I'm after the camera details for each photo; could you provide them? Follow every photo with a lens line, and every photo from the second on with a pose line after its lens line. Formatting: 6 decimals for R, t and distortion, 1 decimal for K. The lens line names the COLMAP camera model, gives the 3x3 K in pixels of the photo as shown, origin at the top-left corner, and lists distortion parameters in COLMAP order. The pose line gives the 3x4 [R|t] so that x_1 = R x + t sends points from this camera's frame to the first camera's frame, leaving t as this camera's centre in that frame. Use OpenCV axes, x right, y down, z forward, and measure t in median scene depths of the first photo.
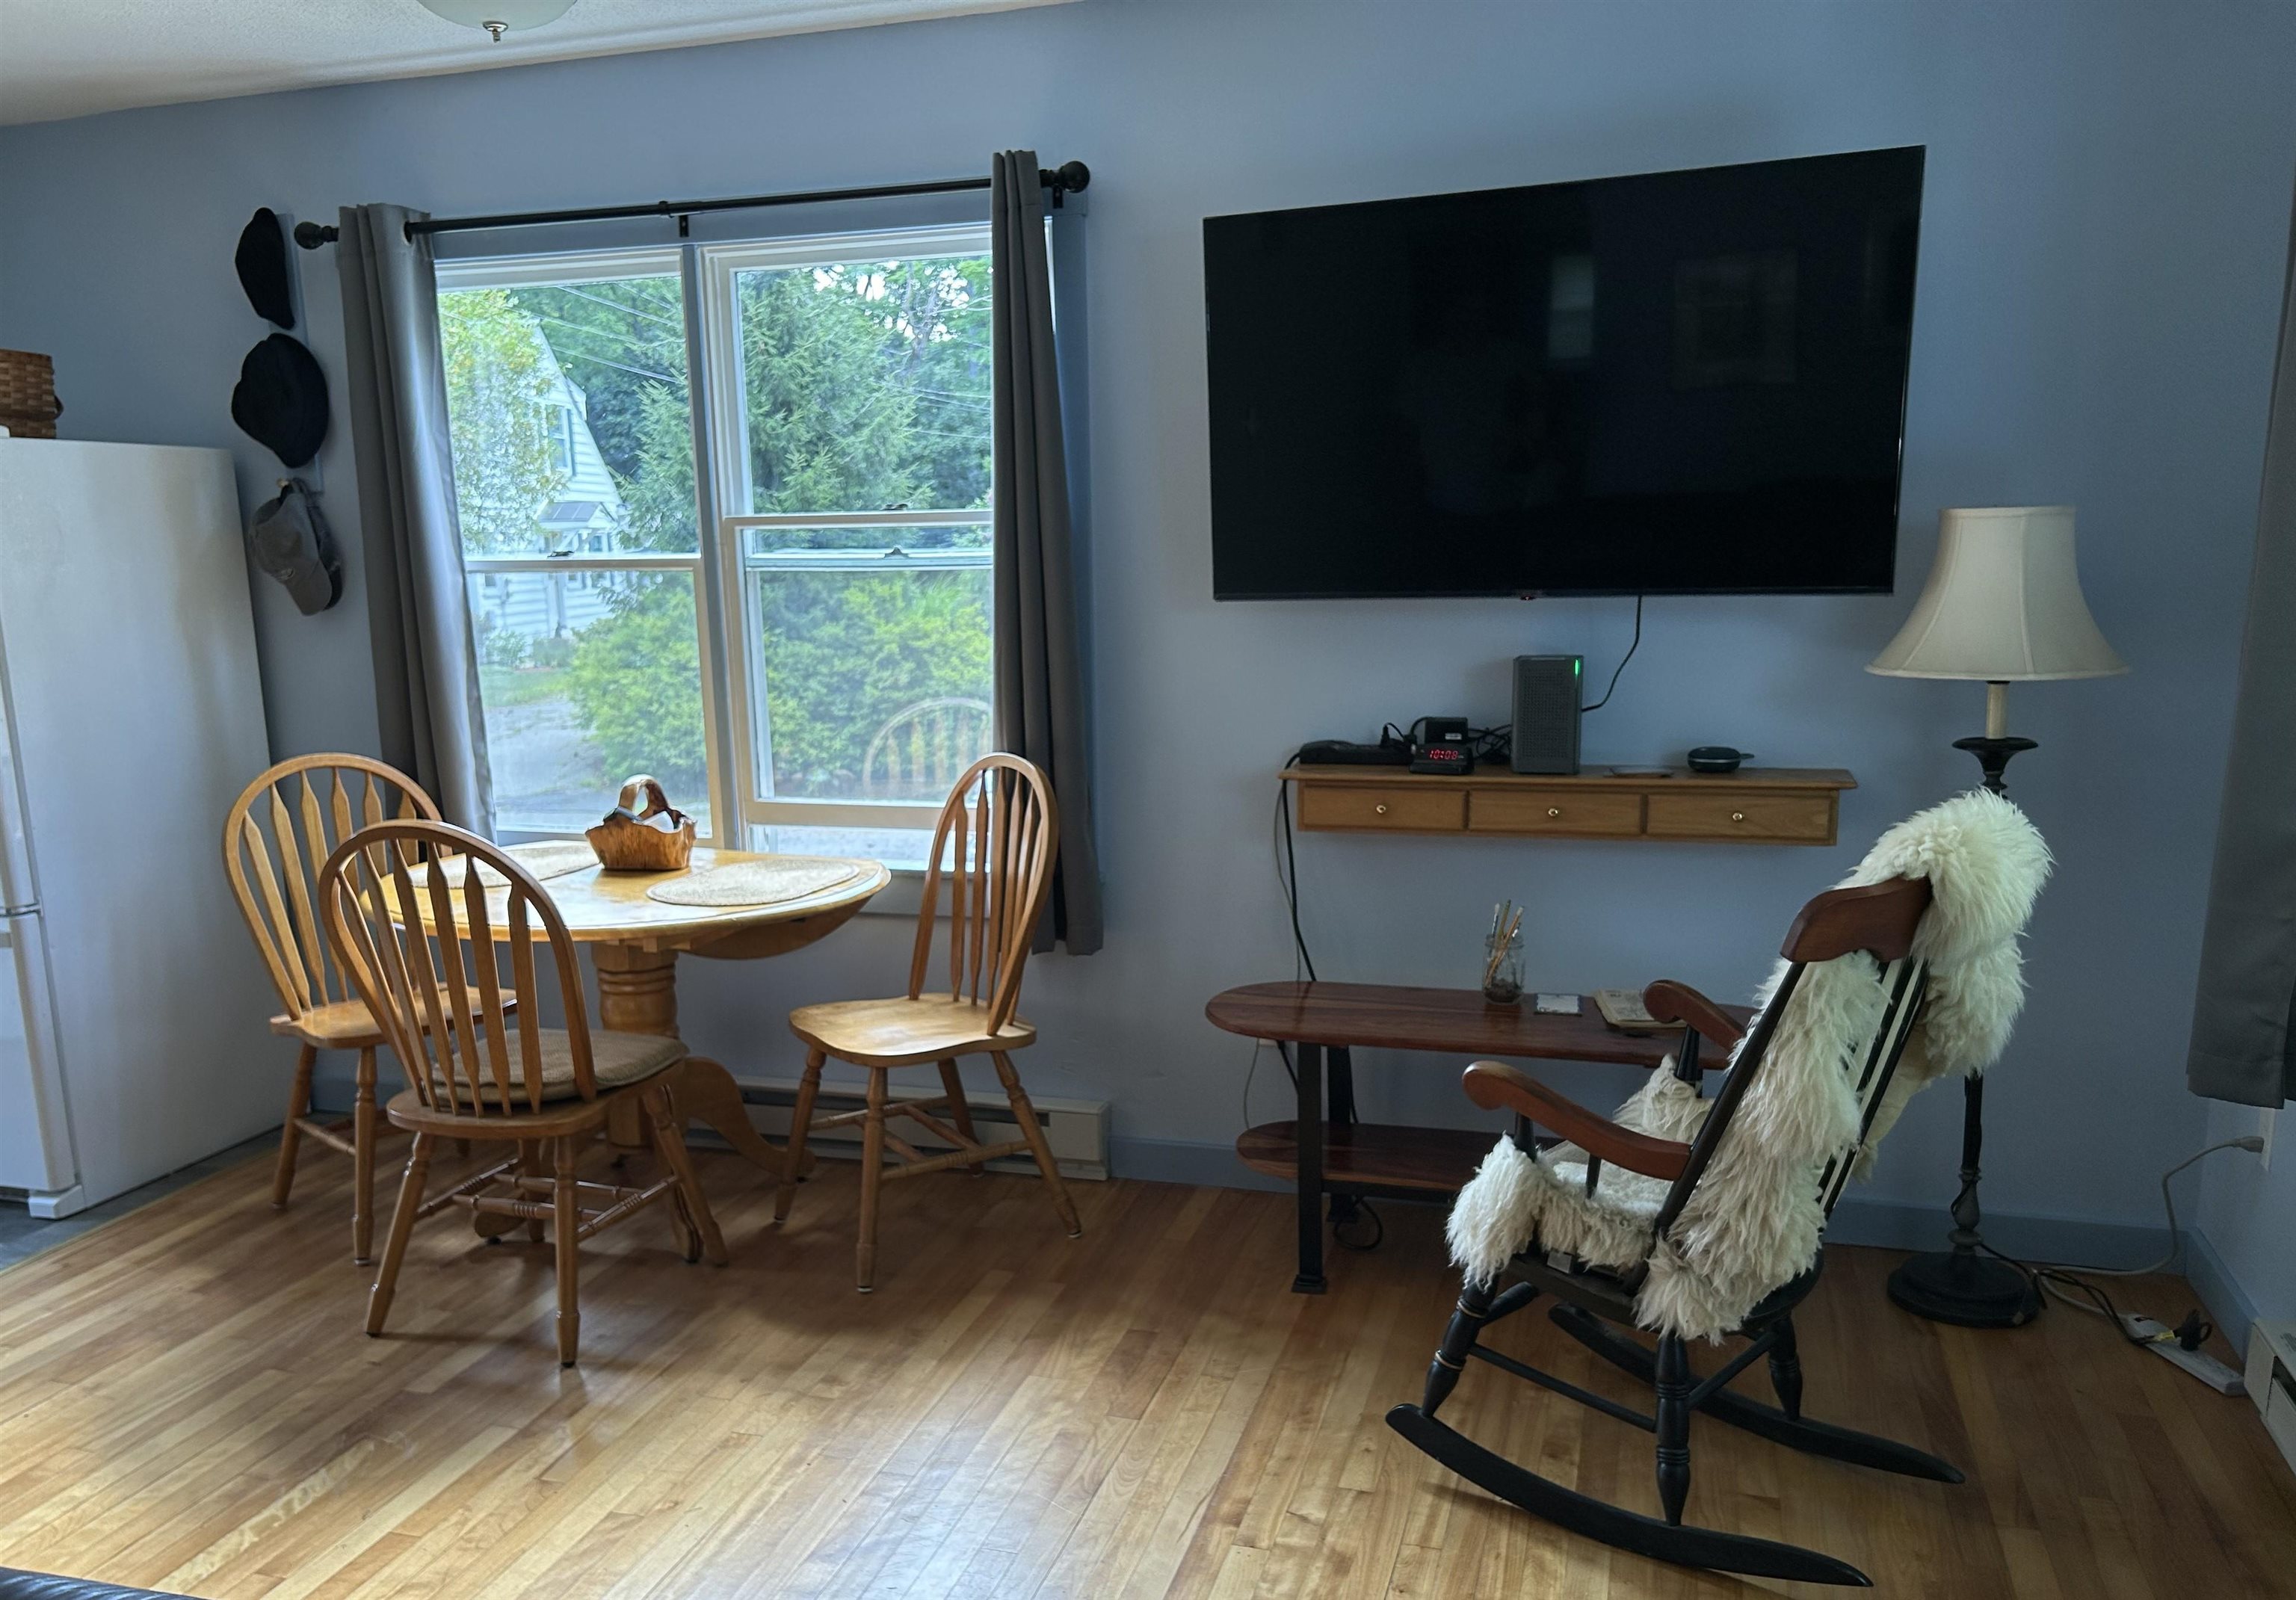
lens RADIAL K [[1759.5, 0, 1139.9], [0, 1759.5, 923.9], [0, 0, 1]] dist [-0.003257, -0.003982]
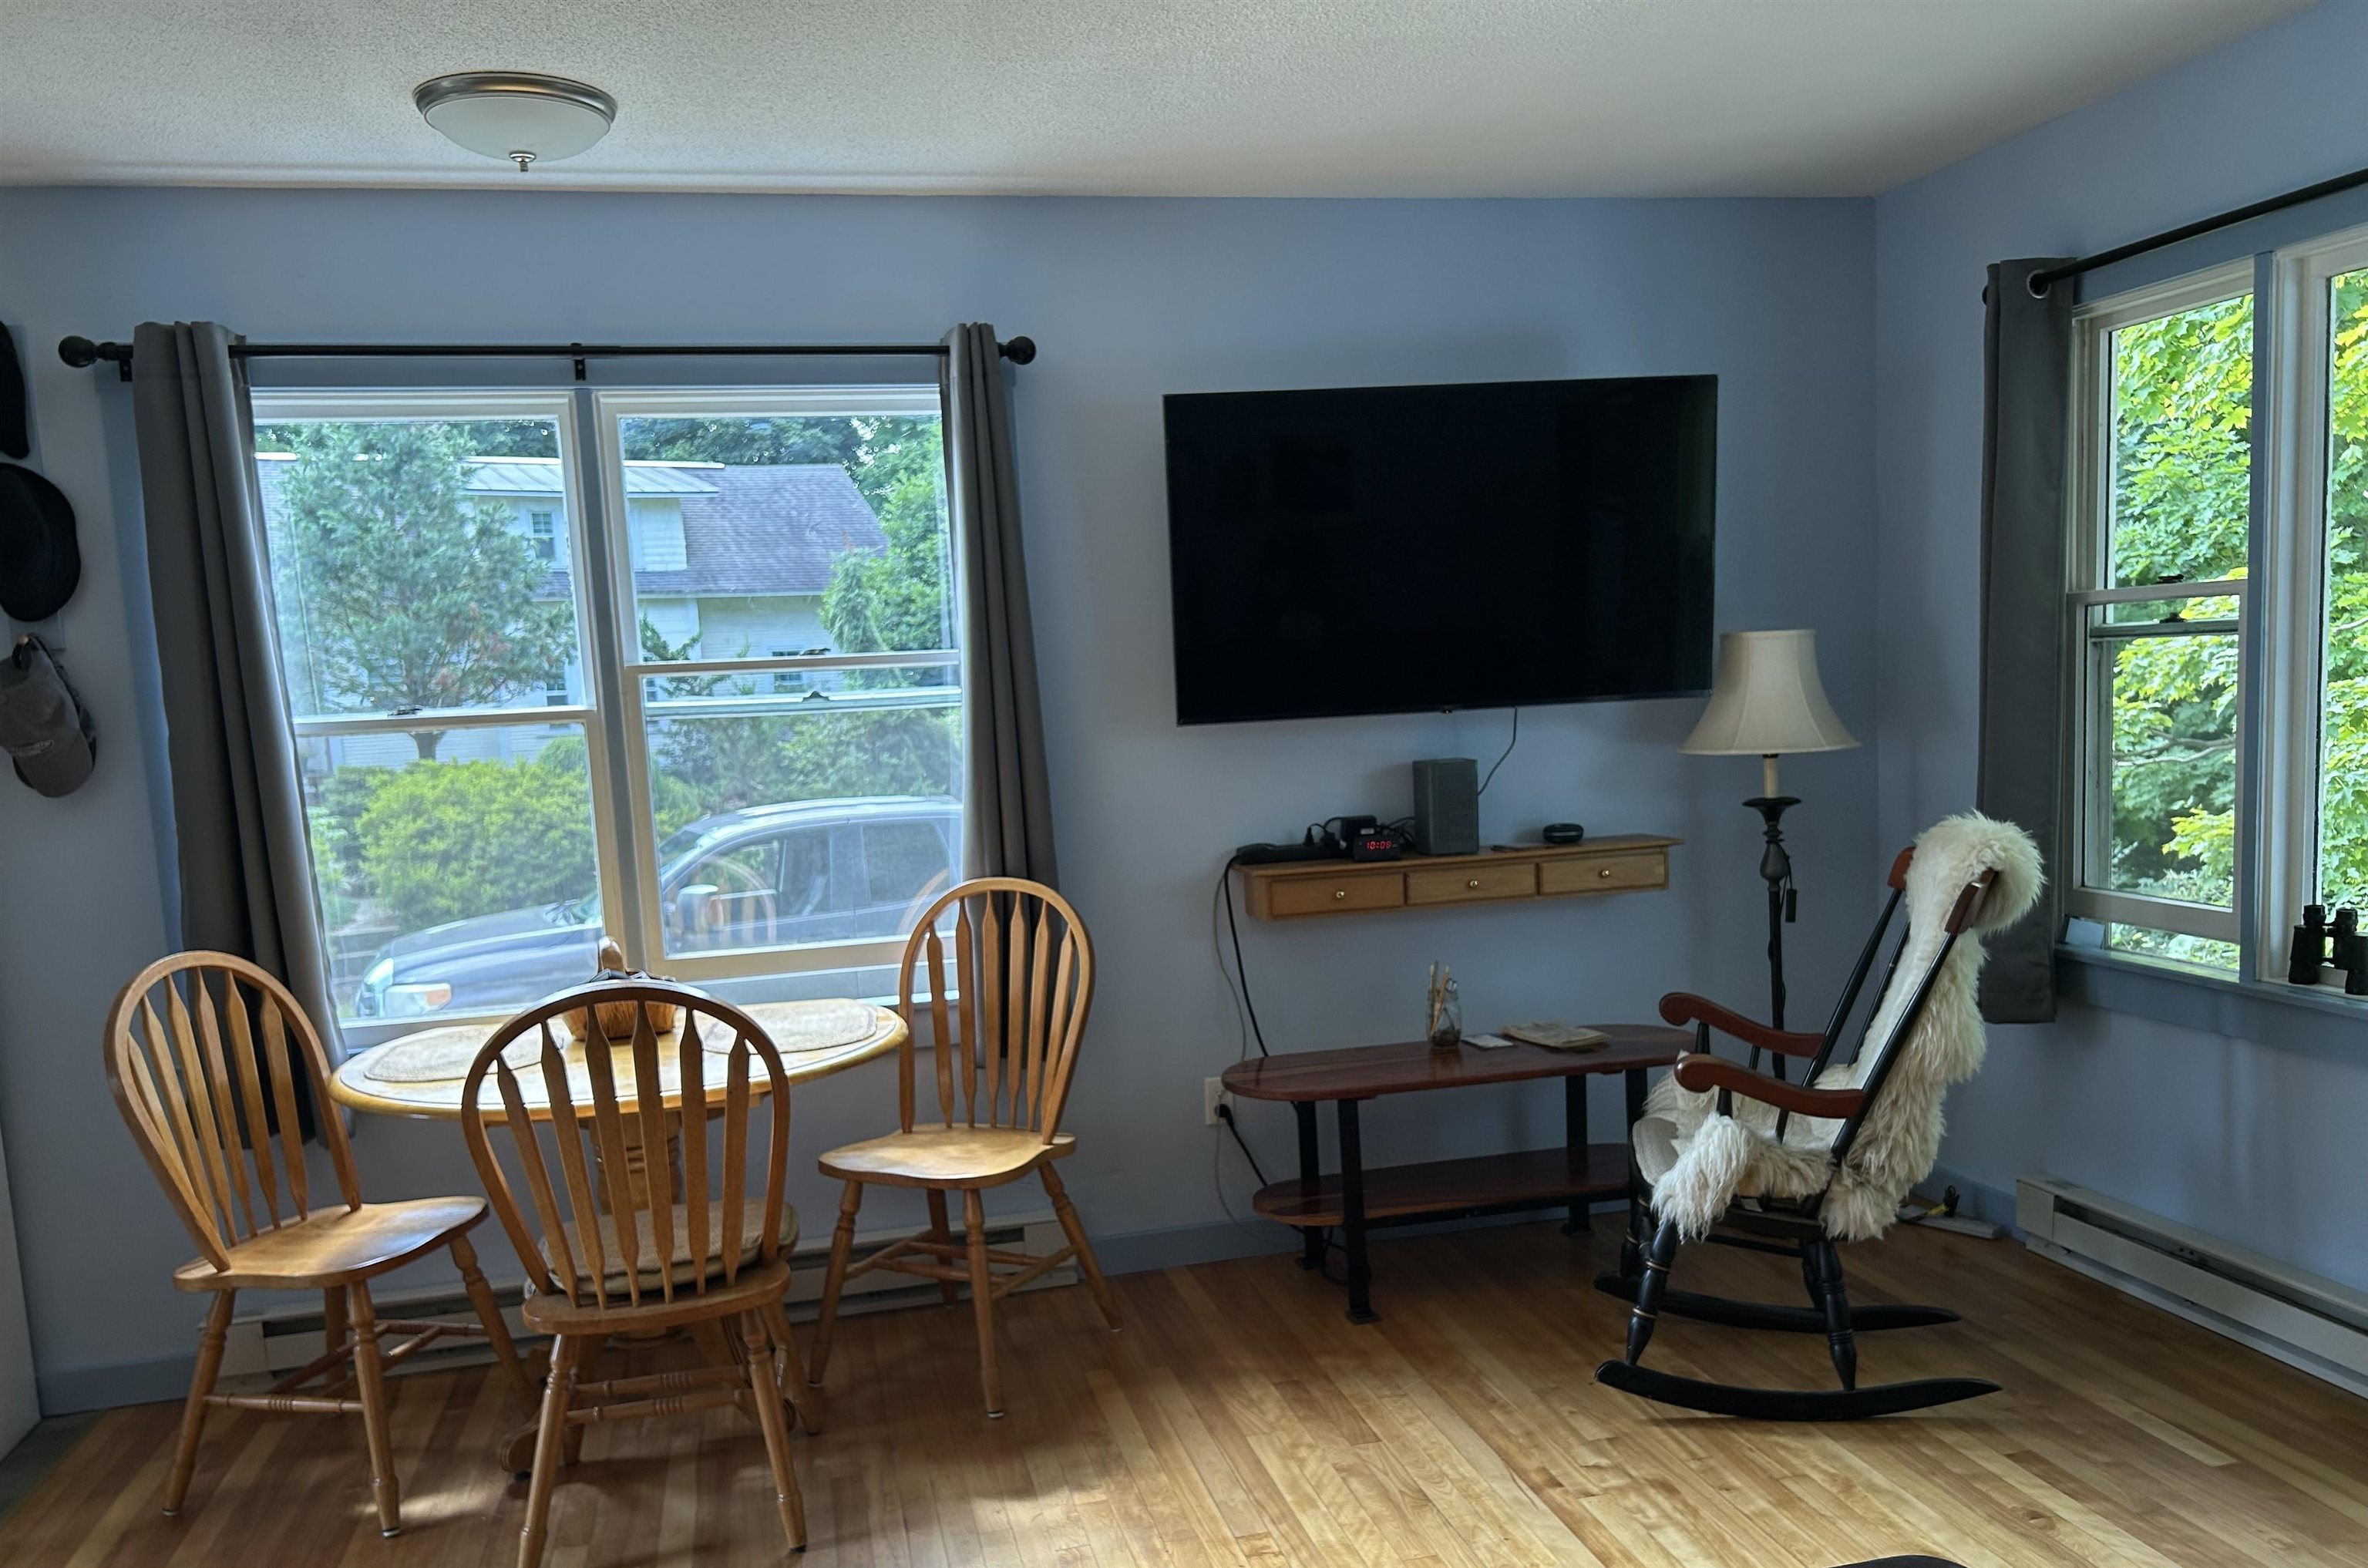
lens RADIAL K [[1746.5, 0, 1186.4], [0, 1746.5, 901.4], [0, 0, 1]] dist [0.000520, -0.012490]
pose [[0.863661, -0.087658, 0.496393, -0.521738], [0.138266, 0.988190, -0.066060, 0.000721], [-0.484740, 0.125688, 0.865581, 0.051286]]
